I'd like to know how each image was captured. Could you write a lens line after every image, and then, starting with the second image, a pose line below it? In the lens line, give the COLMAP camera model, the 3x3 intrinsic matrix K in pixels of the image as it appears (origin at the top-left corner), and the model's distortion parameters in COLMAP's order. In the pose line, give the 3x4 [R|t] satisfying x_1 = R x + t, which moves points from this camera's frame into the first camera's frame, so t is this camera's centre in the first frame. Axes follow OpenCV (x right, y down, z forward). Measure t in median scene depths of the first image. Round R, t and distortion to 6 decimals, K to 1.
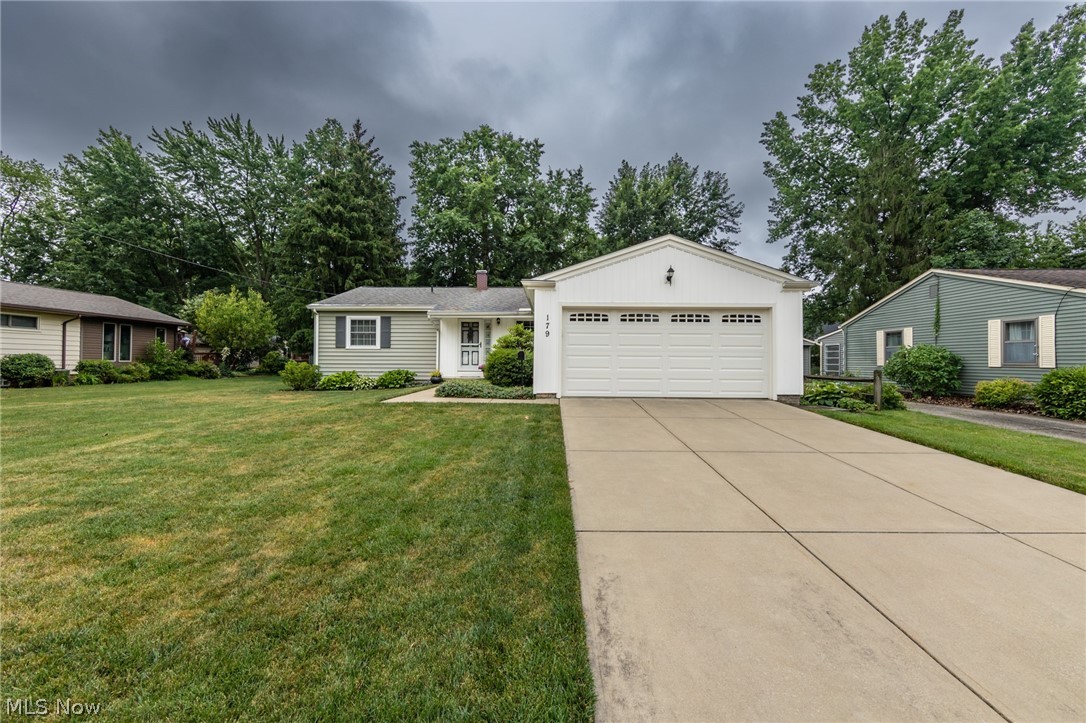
lens RADIAL K [[425.5, 0, 543.5], [0, 425.5, 354.0], [0, 0, 1]] dist [-0.003058, 0.000132]
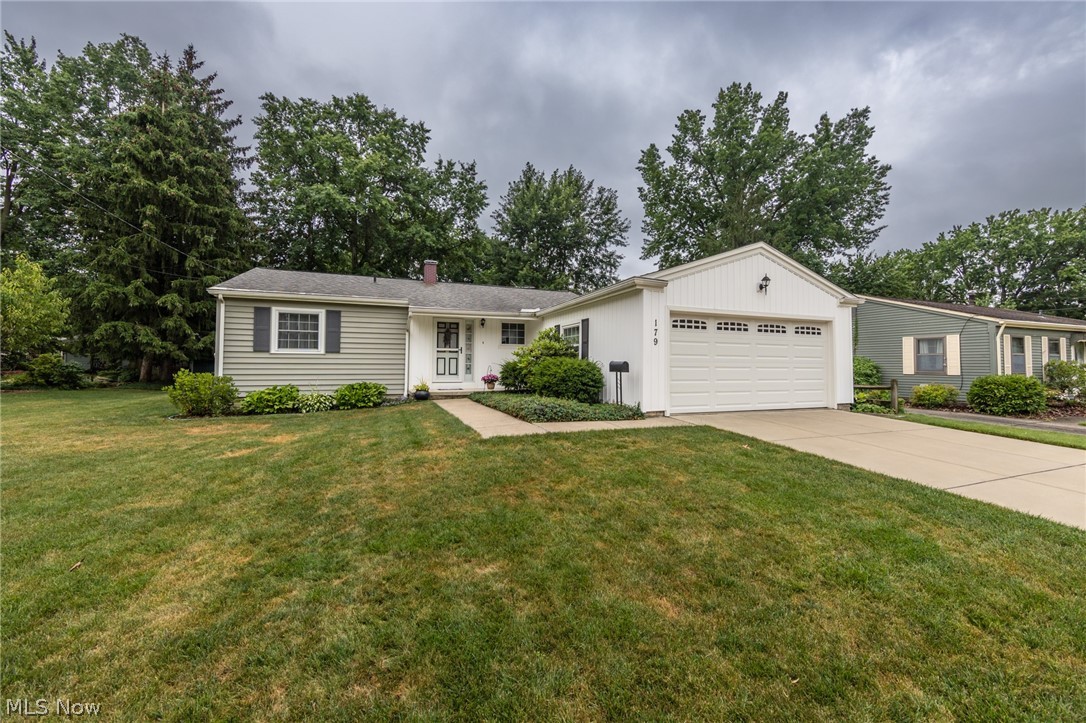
lens RADIAL K [[426.0, 0, 550.3], [0, 426.0, 350.8], [0, 0, 1]] dist [-0.000954, 0.000076]
pose [[0.926127, 0.012654, 0.377000, -0.161865], [-0.006859, 0.999837, -0.016708, -0.004136], [-0.377150, 0.012888, 0.926063, 0.090937]]
